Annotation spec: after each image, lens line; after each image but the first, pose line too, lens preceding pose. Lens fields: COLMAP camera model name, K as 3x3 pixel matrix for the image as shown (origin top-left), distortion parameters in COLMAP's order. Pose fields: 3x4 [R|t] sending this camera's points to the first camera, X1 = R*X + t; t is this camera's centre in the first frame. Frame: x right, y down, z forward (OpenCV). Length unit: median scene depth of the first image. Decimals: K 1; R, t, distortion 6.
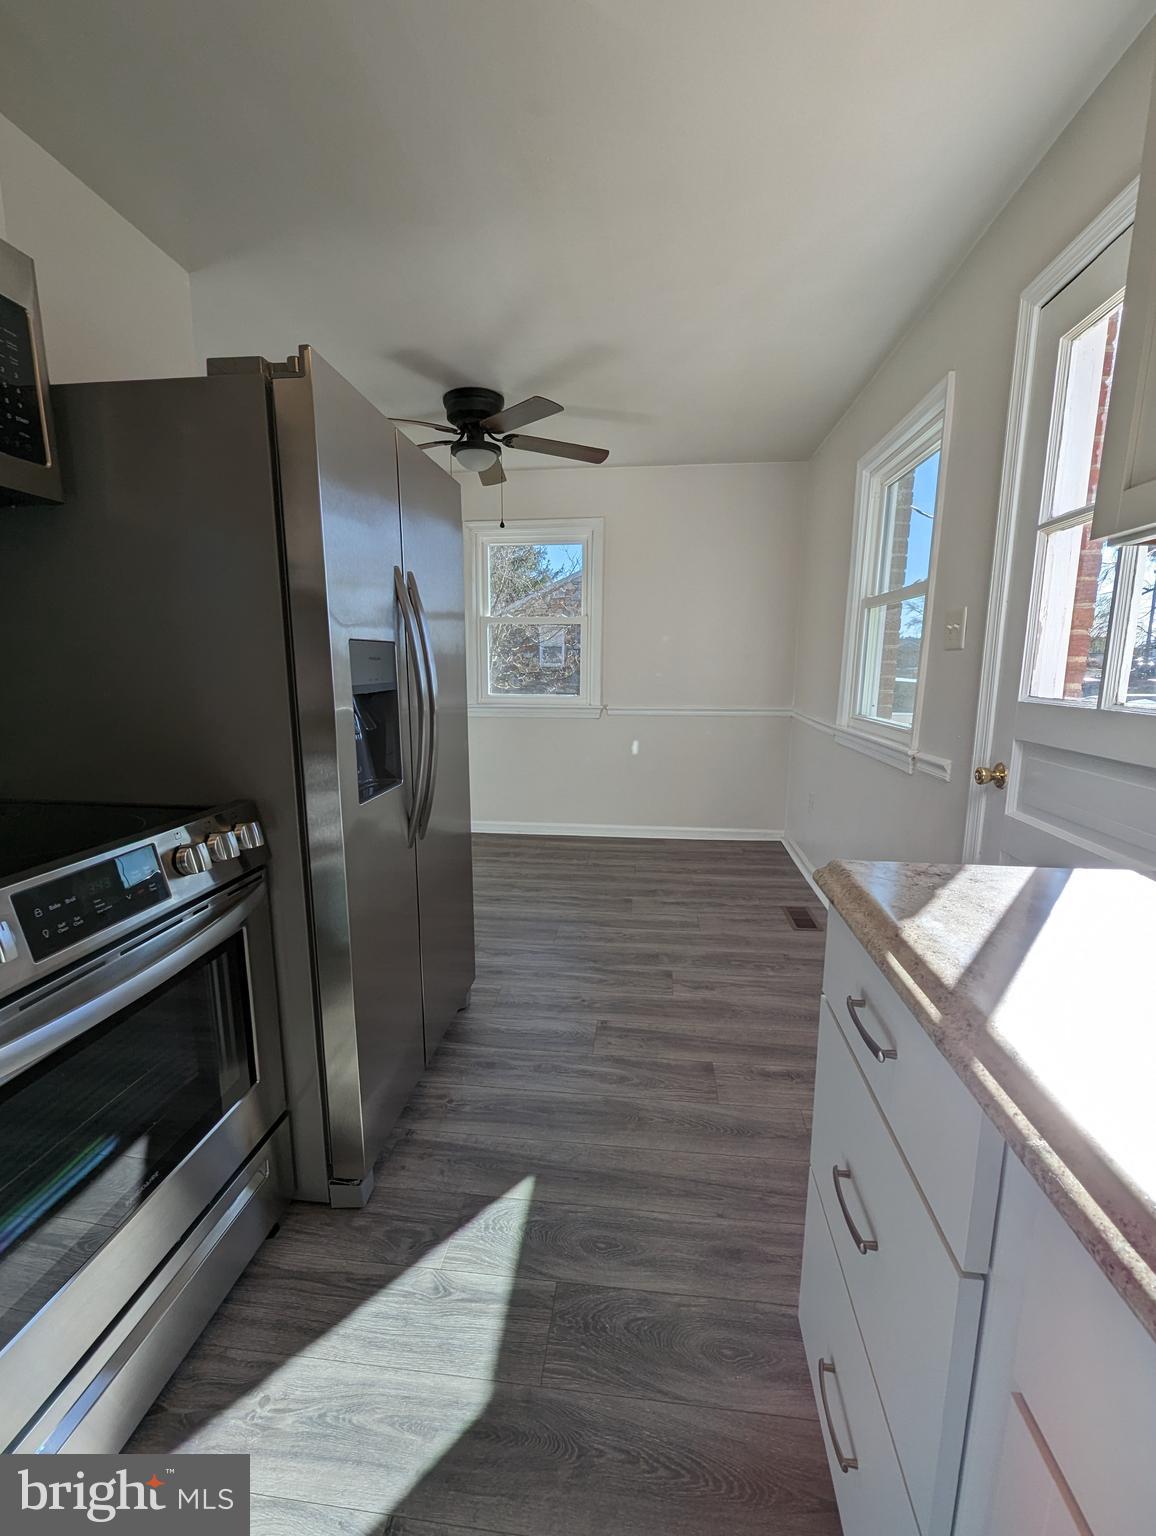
lens RADIAL K [[631.0, 0, 575.4], [0, 631.0, 770.7], [0, 0, 1]] dist [-0.004653, -0.000310]
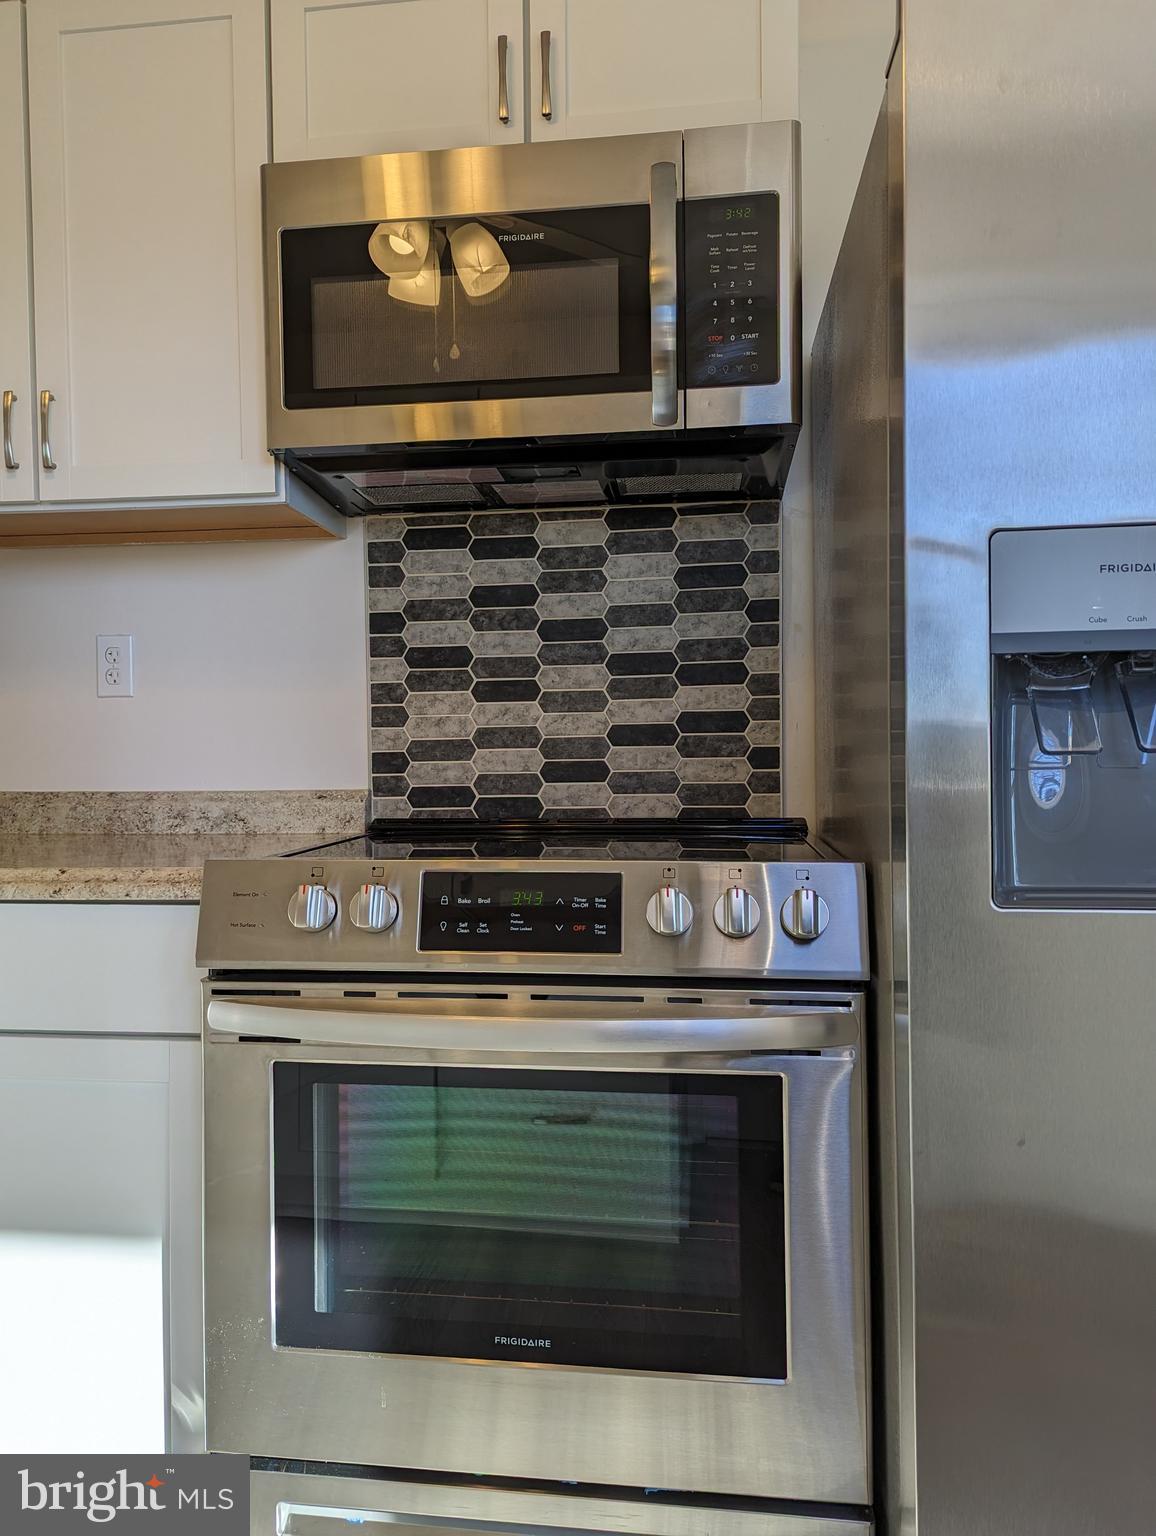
lens RADIAL K [[1073.9, 0, 585.2], [0, 1073.9, 766.2], [0, 0, 1]] dist [0.062520, -0.057511]
pose [[-0.005037, 0.009633, -0.999941, 0.221187], [-0.159753, 0.987103, 0.010314, -0.002005], [0.987144, 0.159795, -0.003433, 0.401043]]
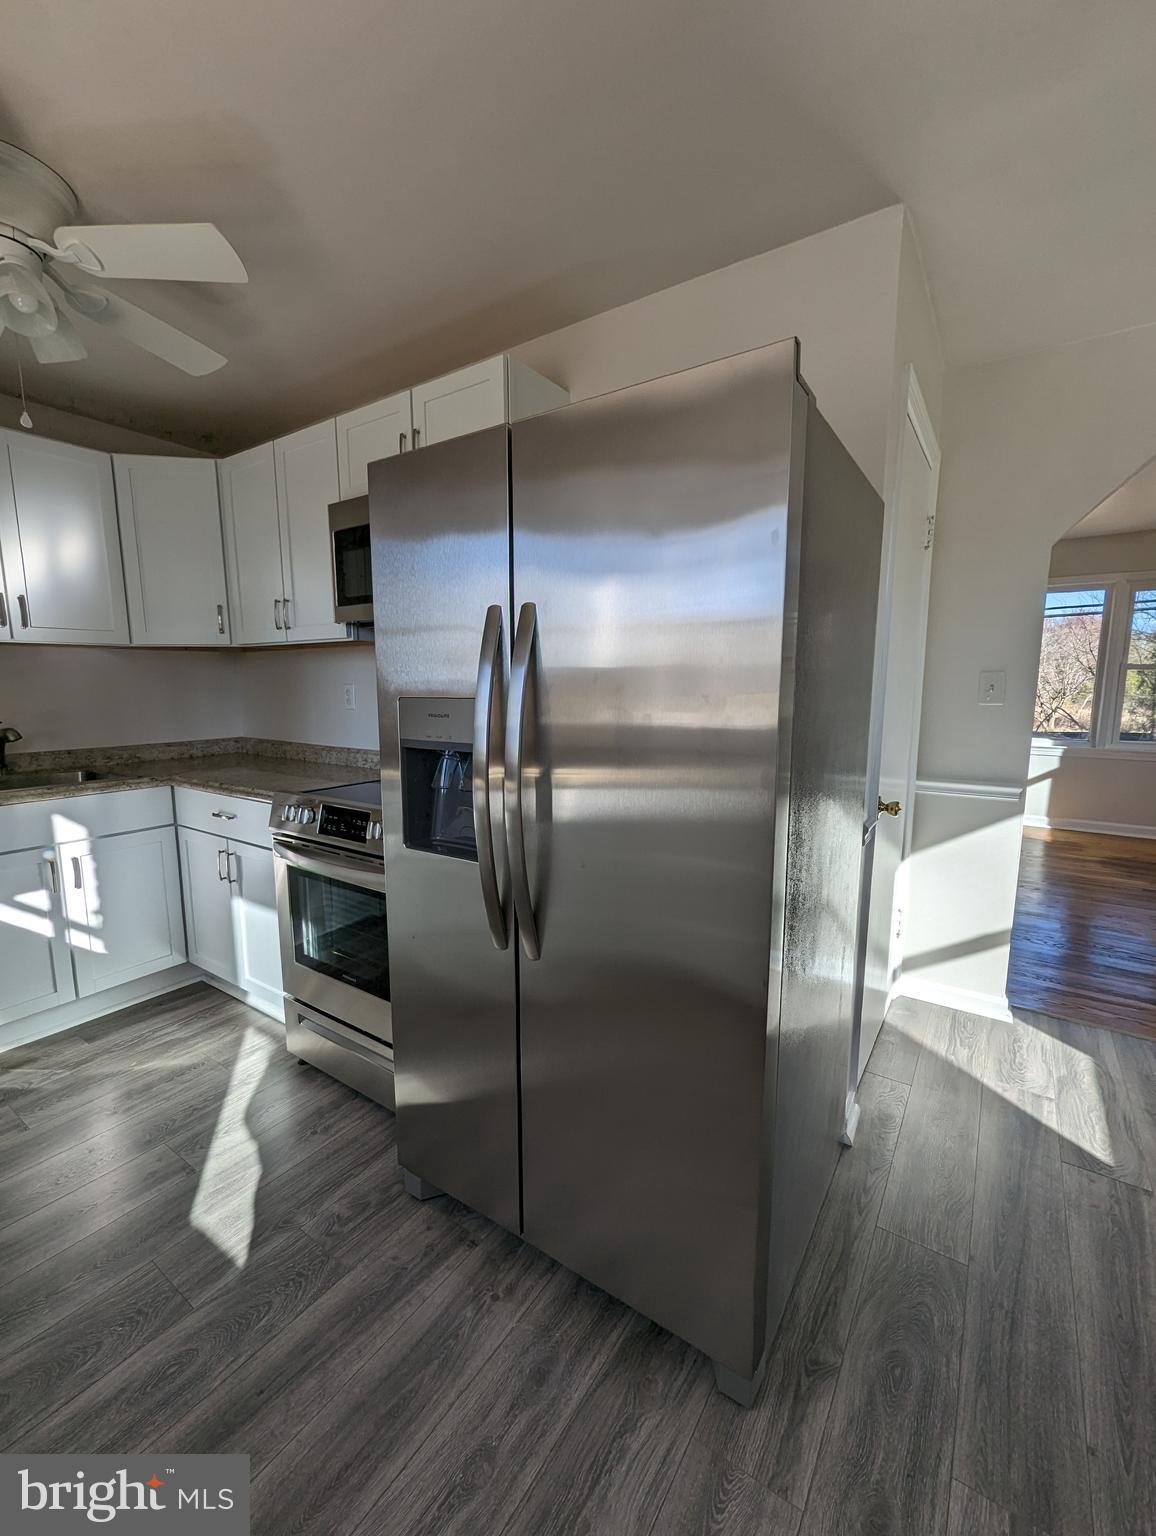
lens RADIAL K [[640.8, 0, 577.3], [0, 640.8, 774.2], [0, 0, 1]] dist [0.000585, -0.000324]
pose [[-0.461253, 0.122221, -0.878810, 0.266324], [-0.150873, 0.965239, 0.213428, -0.194387], [0.874347, 0.231033, -0.426780, 0.954325]]
